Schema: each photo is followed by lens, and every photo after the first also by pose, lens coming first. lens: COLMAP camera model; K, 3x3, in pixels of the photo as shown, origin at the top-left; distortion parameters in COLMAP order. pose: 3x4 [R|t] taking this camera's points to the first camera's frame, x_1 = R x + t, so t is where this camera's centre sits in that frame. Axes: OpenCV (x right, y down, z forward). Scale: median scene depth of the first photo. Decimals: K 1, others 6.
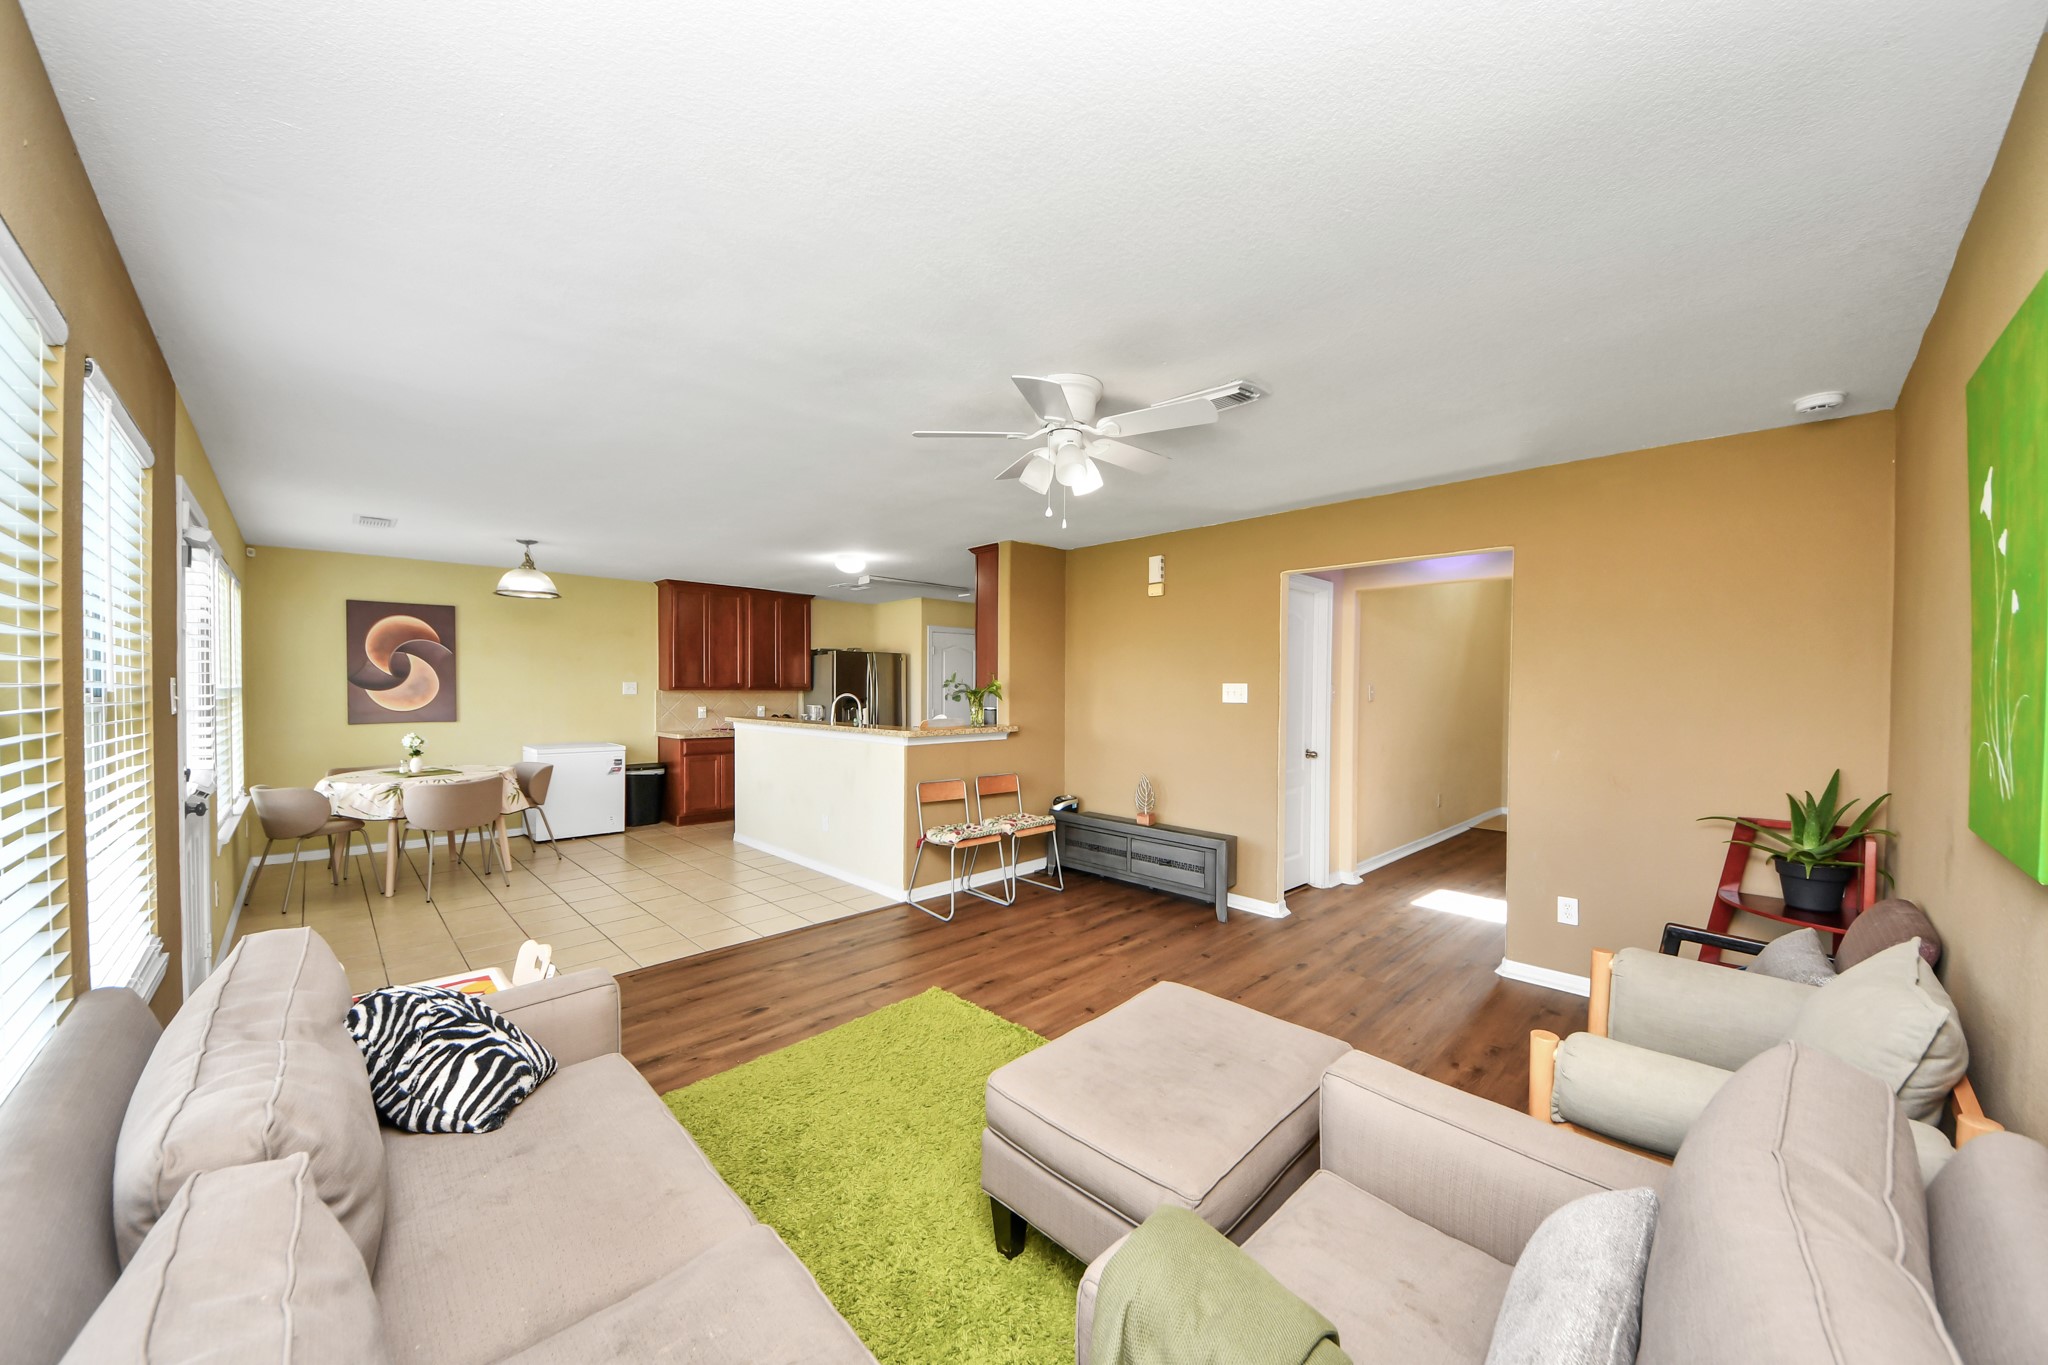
lens RADIAL K [[731.5, 0, 1023.5], [0, 731.5, 695.9], [0, 0, 1]] dist [0.027328, -0.016933]
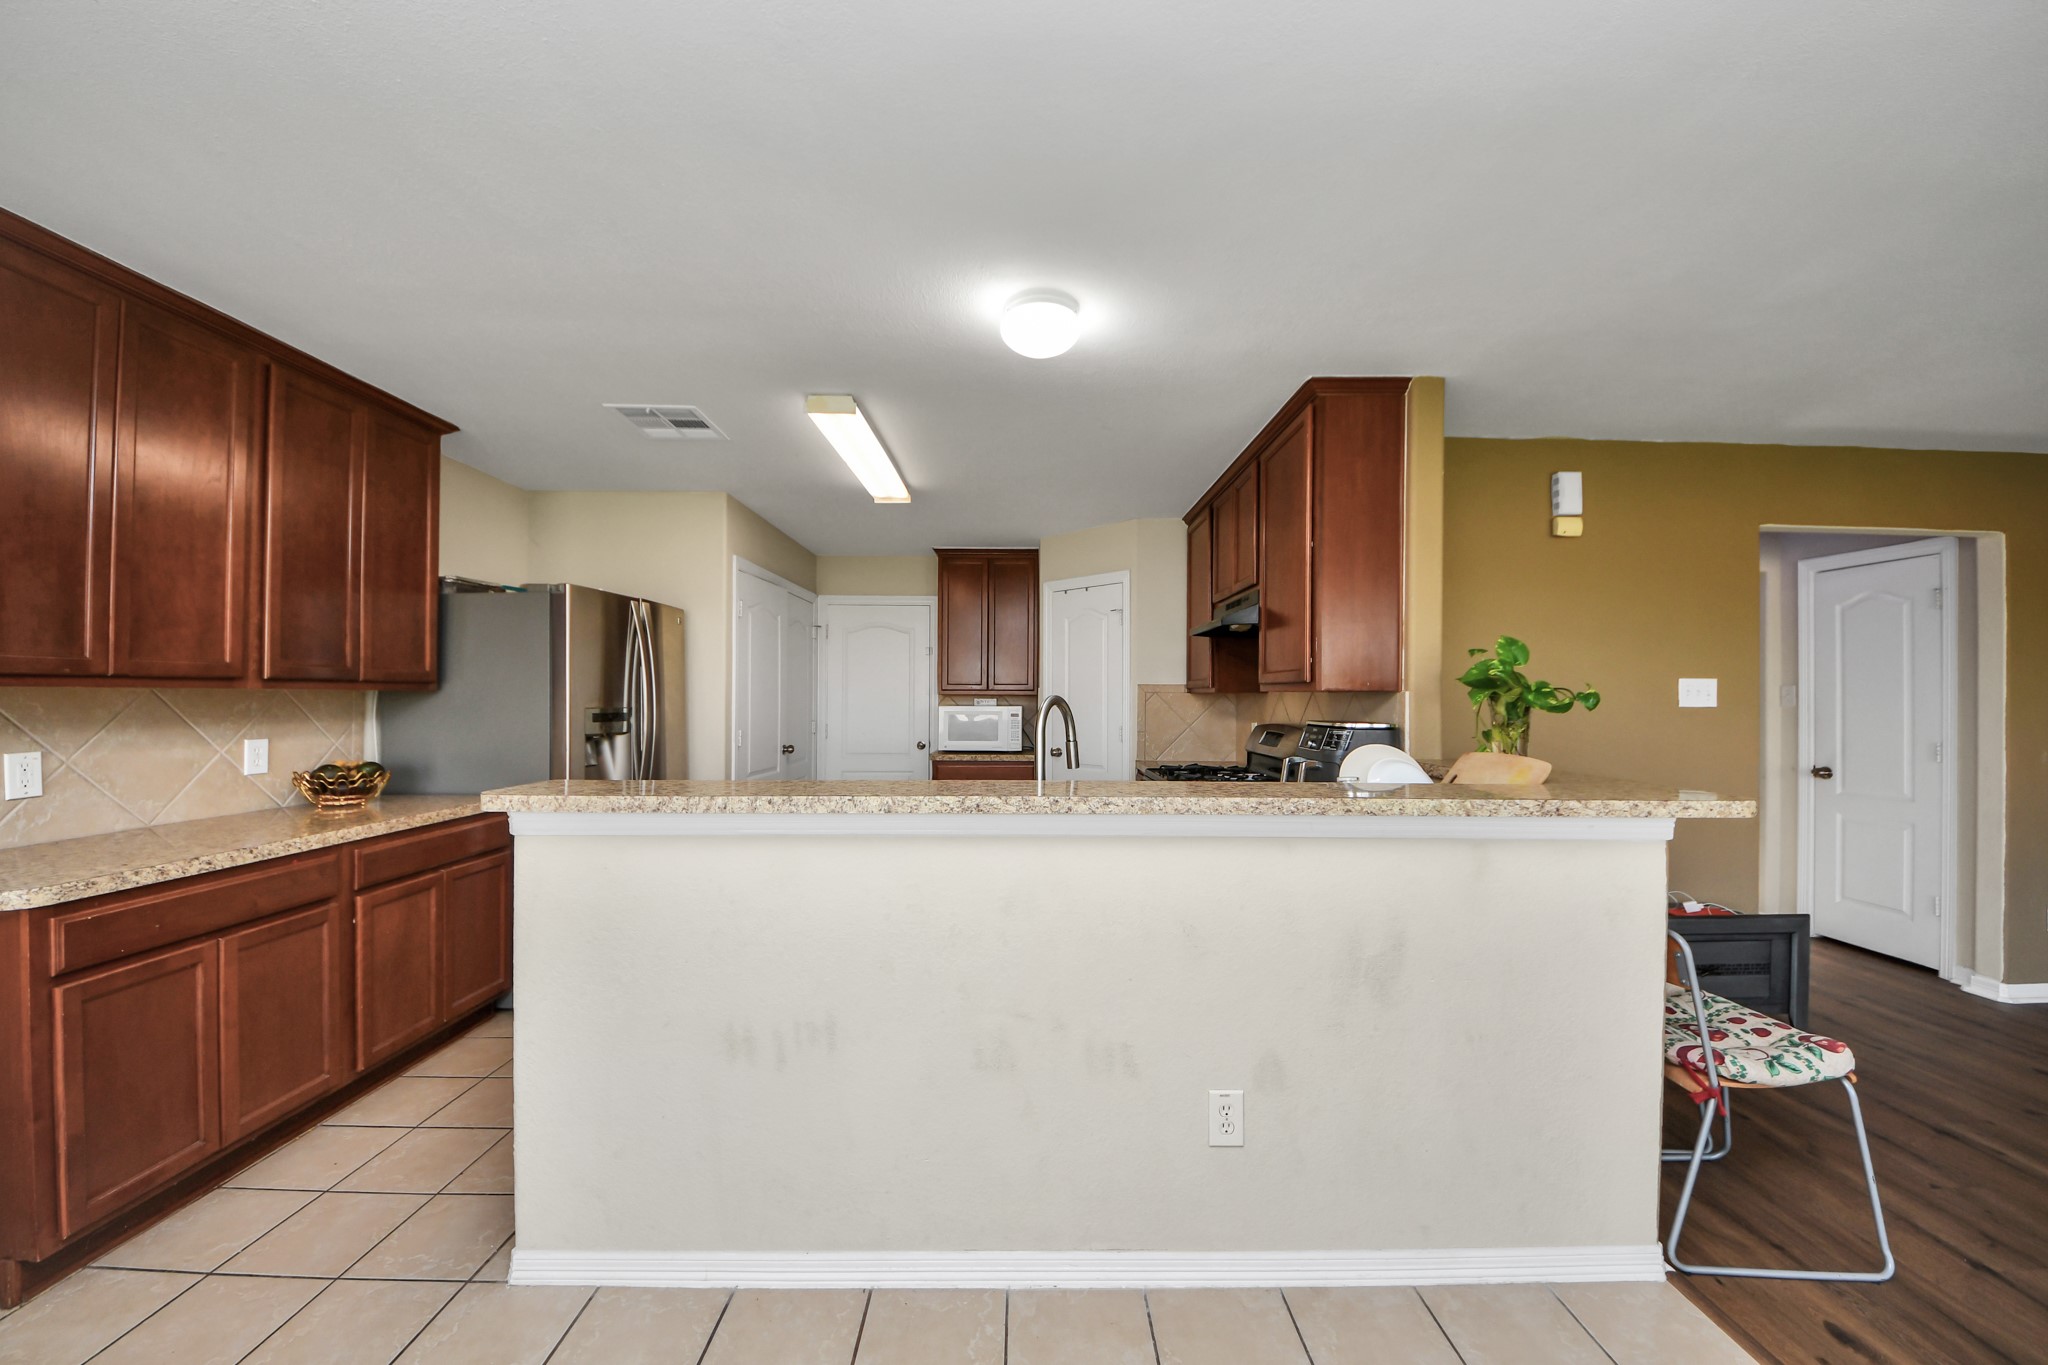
lens RADIAL K [[734.8, 0, 1025.9], [0, 734.8, 692.8], [0, 0, 1]] dist [0.002537, -0.007488]
pose [[0.693525, 0.000014, 0.720433, -0.593328], [0.007037, 0.999952, -0.006794, -0.003284], [-0.720398, 0.009781, 0.693492, 0.911952]]
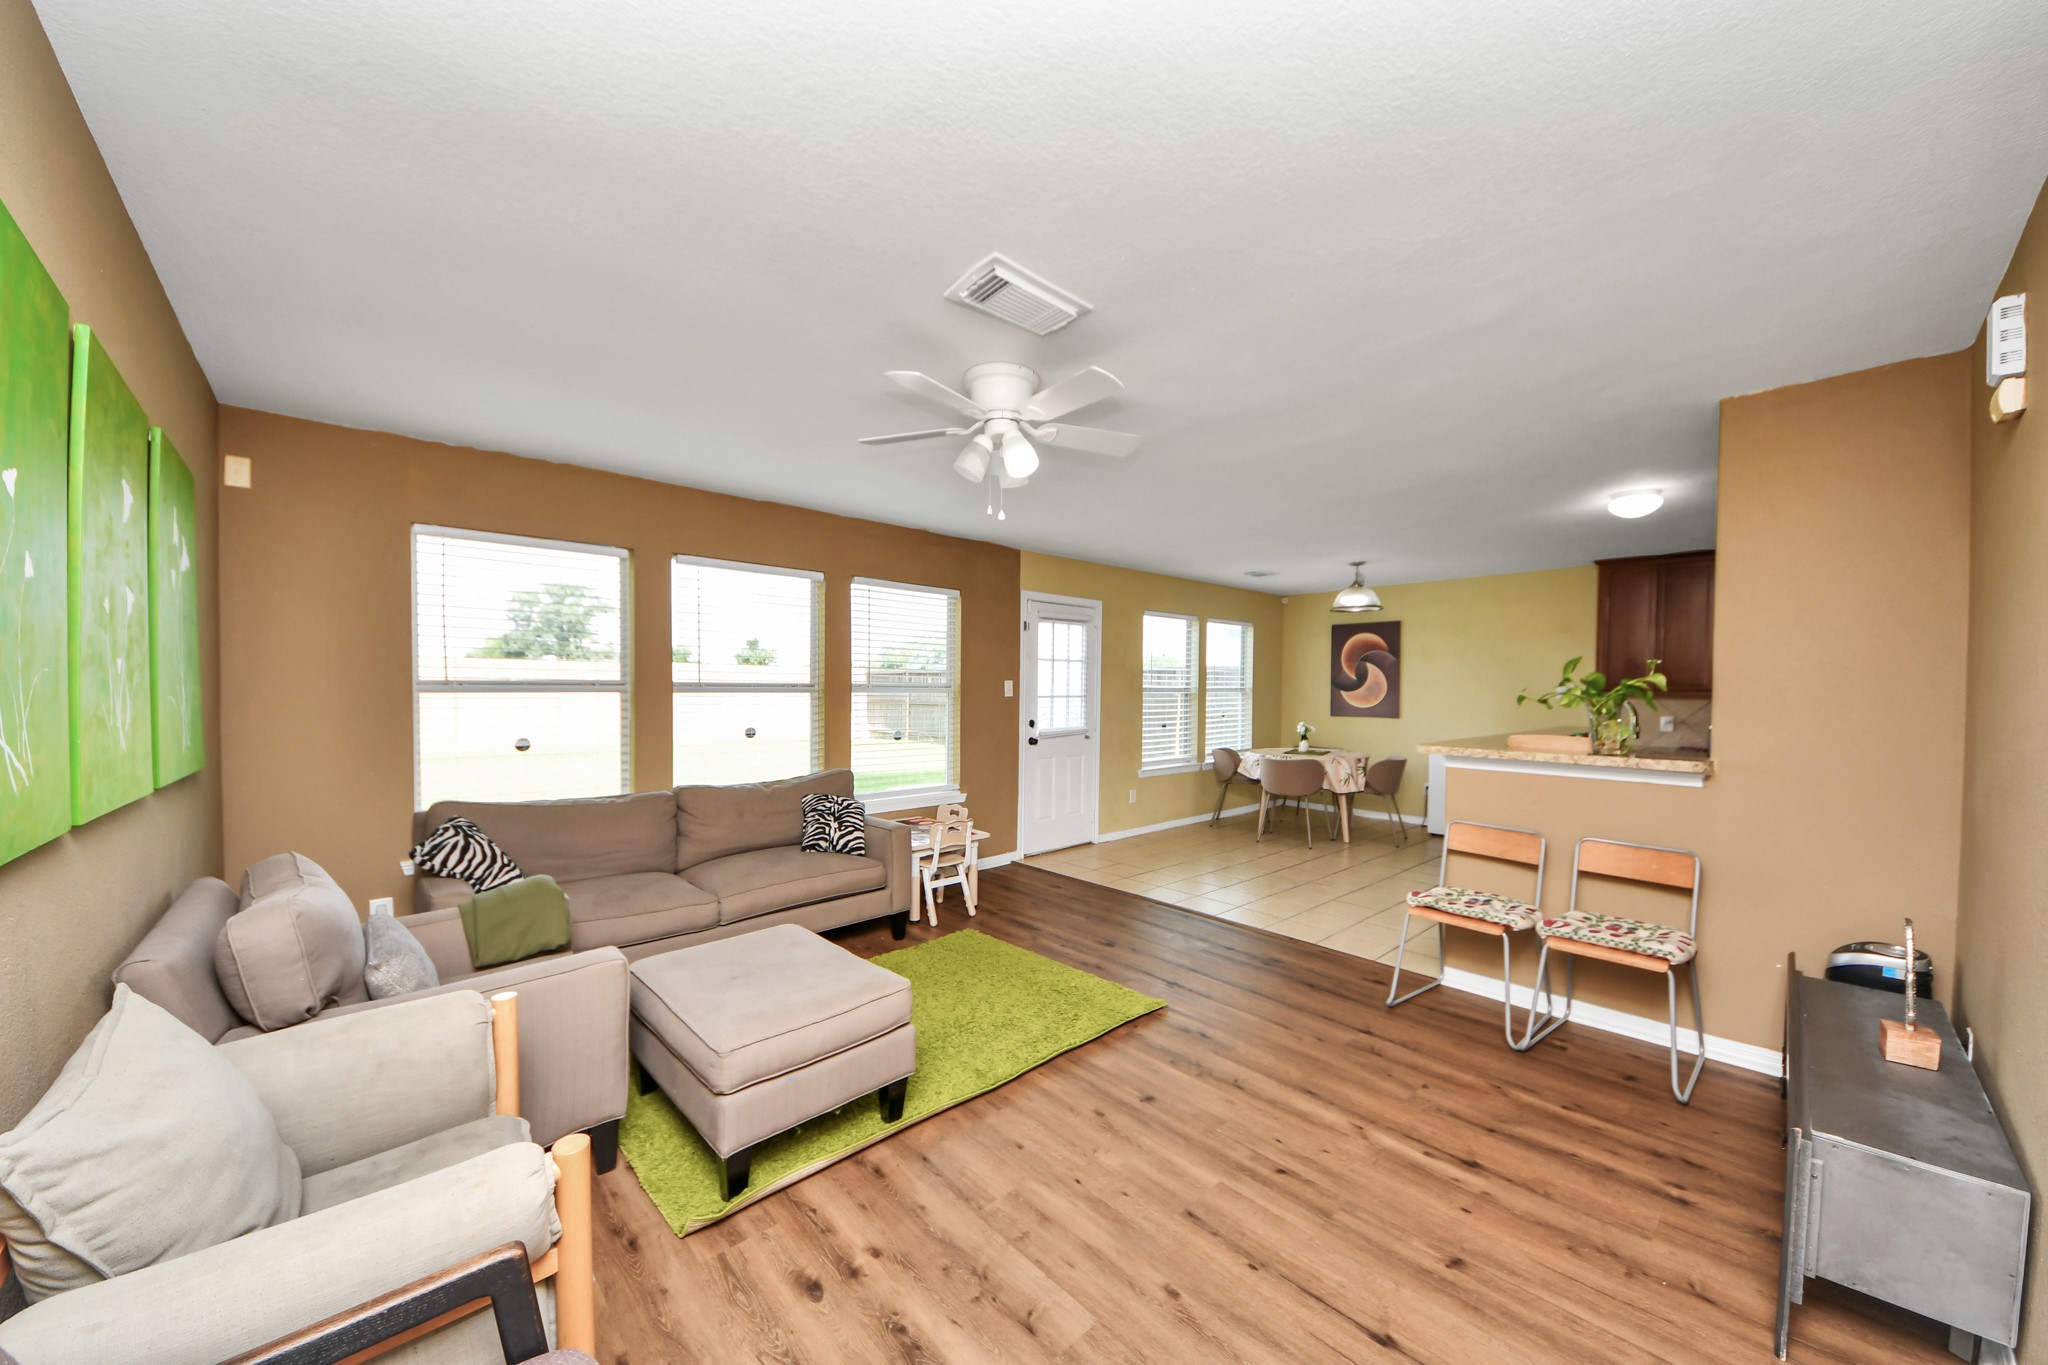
lens RADIAL K [[730.9, 0, 1023.0], [0, 730.9, 693.3], [0, 0, 1]] dist [0.022666, -0.014340]
pose [[-0.029729, 0.008521, -0.999522, 0.545176], [-0.023900, 0.999672, 0.009233, -0.002523], [0.999272, 0.024163, -0.029515, 0.556841]]
